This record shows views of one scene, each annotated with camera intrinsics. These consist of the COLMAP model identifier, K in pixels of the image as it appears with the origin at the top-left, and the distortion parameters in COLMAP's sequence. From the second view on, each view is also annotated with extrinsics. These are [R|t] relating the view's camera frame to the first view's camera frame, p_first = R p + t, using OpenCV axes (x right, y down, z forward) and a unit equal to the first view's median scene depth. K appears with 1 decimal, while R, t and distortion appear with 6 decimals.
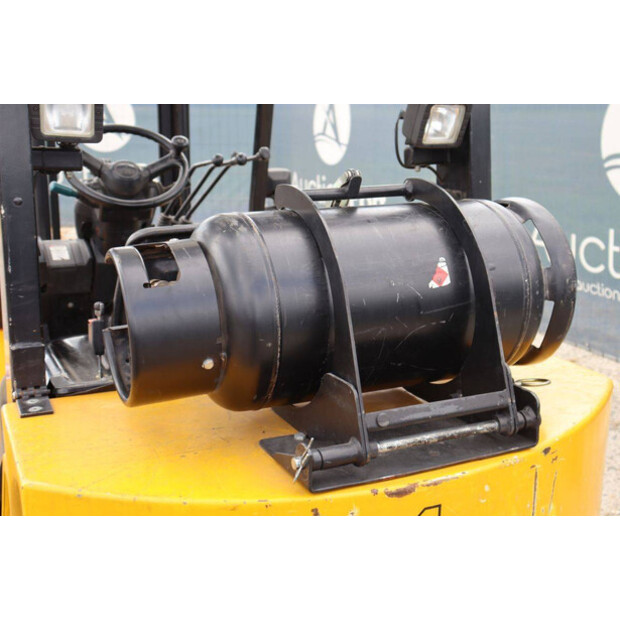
lens RADIAL K [[901.9, 0, 362.0], [0, 901.9, 312.3], [0, 0, 1]] dist [-0.012143, 0.160432]
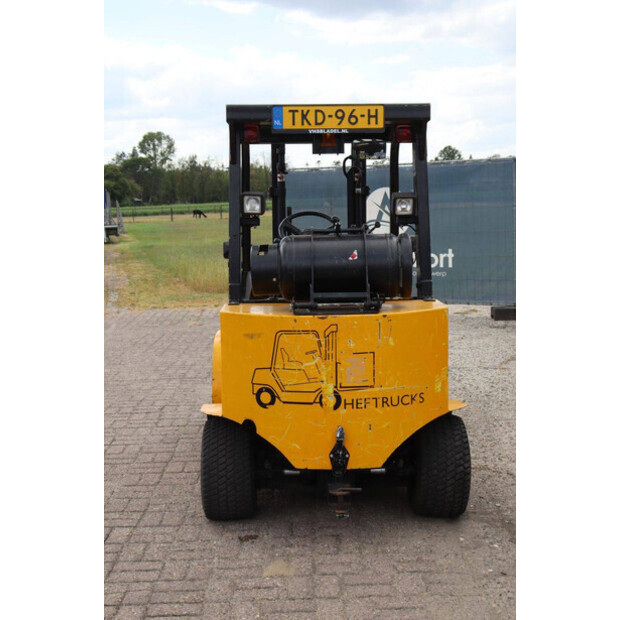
lens RADIAL K [[966.3, 0, 310.0], [0, 966.3, 310.0], [0, 0, 1]] dist [0.046945, 0.051813]
pose [[0.909018, 0.026039, -0.415942, 1.286085], [-0.070526, 0.993263, -0.091949, 0.439343], [0.410745, 0.112918, 0.904731, -1.920673]]
